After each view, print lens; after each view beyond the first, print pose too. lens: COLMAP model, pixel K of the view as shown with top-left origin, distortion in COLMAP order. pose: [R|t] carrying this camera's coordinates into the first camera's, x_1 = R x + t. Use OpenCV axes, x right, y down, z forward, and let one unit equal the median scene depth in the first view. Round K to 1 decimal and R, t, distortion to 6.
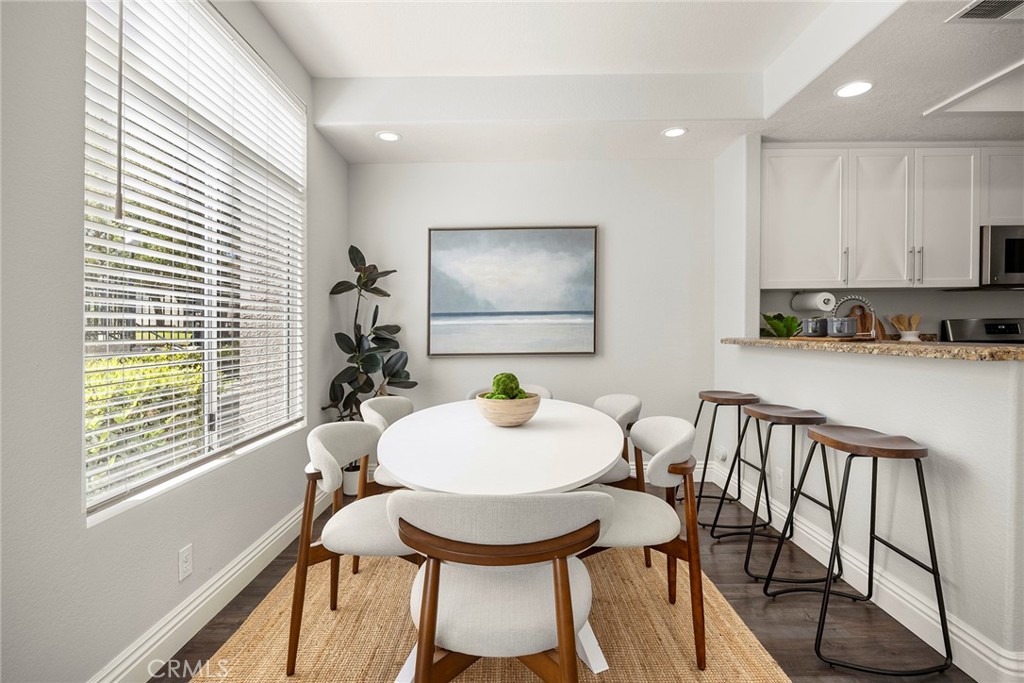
lens RADIAL K [[477.5, 0, 518.7], [0, 477.5, 338.0], [0, 0, 1]] dist [-0.001172, 0.000554]
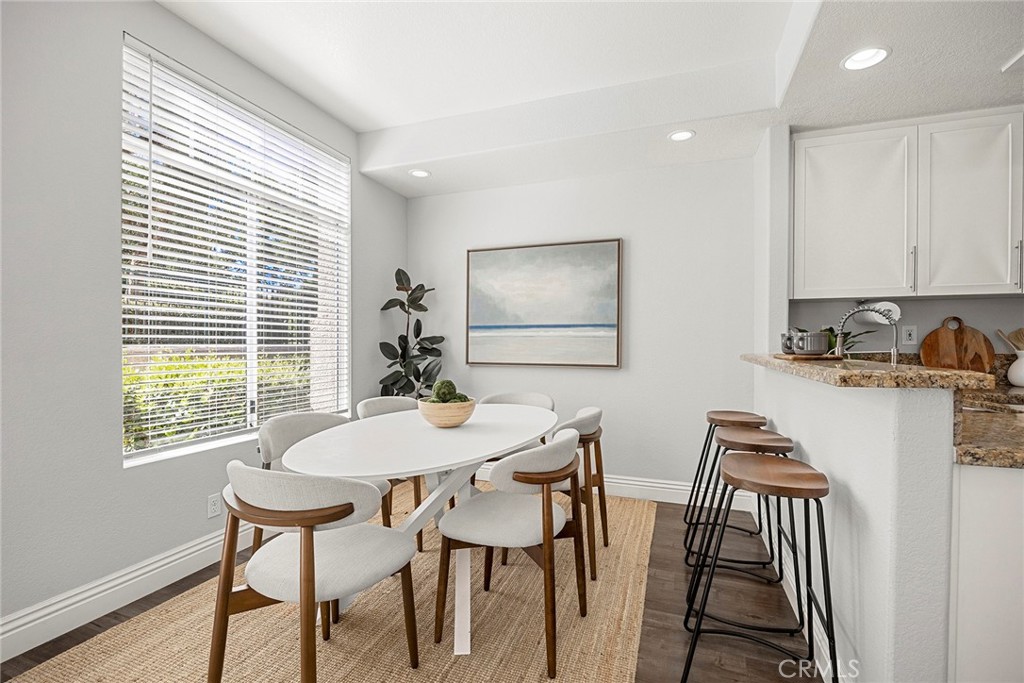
lens RADIAL K [[466.8, 0, 514.7], [0, 466.8, 347.1], [0, 0, 1]] dist [-0.000788, -0.000285]
pose [[0.939659, 0.016780, -0.341702, 0.313424], [-0.019334, 0.999805, -0.004068, -0.000429], [0.341567, 0.010429, 0.939800, 0.016752]]
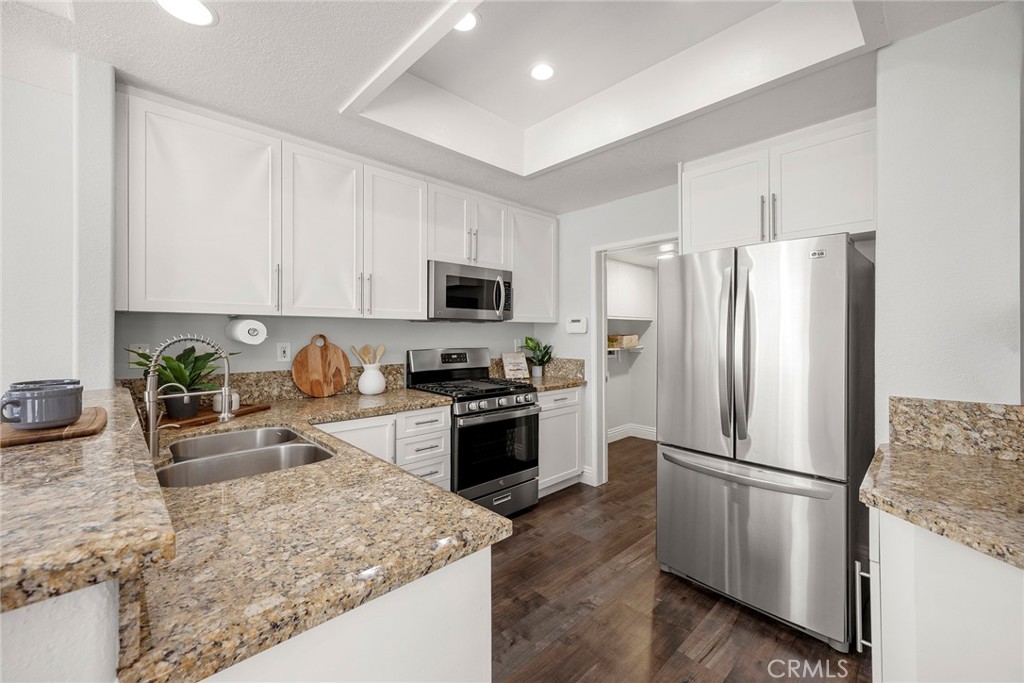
lens RADIAL K [[411.6, 0, 513.5], [0, 411.6, 335.8], [0, 0, 1]] dist [0.006681, -0.000106]
pose [[0.735574, 0.008076, 0.677397, 0.502727], [0.001456, 0.999908, -0.013502, -0.060366], [-0.677443, 0.010918, 0.735494, 0.231981]]
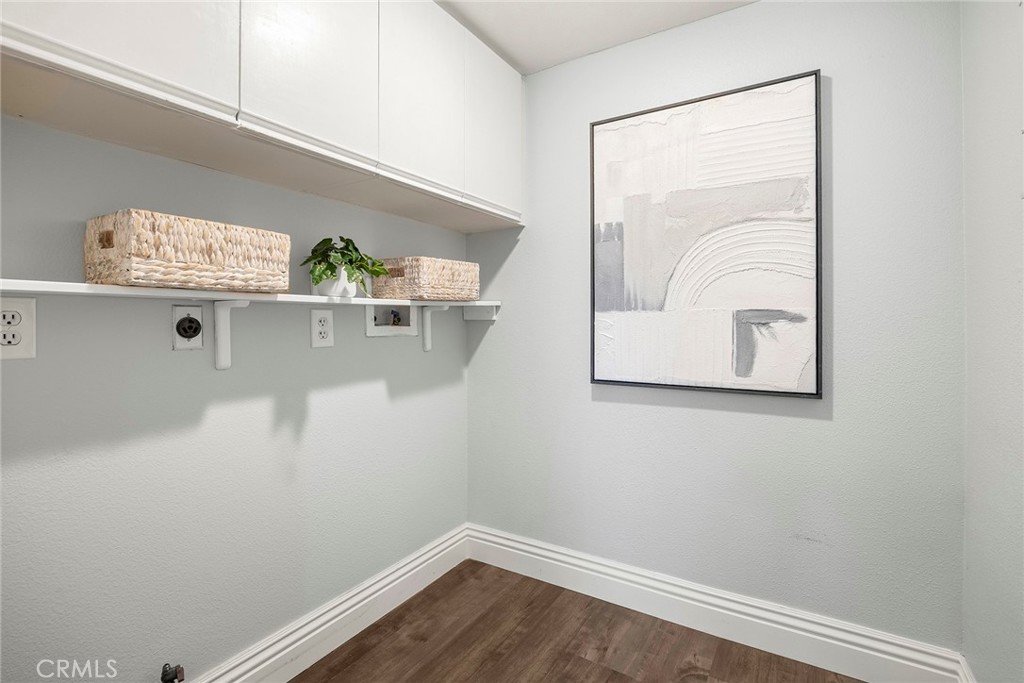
lens RADIAL K [[477.5, 0, 518.7], [0, 477.5, 338.0], [0, 0, 1]] dist [-0.001172, 0.000554]
pose [[0.534759, 0.001224, 0.845004, 1.387220], [0.007897, 0.999948, -0.006447, 0.006577], [-0.844968, 0.010121, 0.534721, 0.682964]]
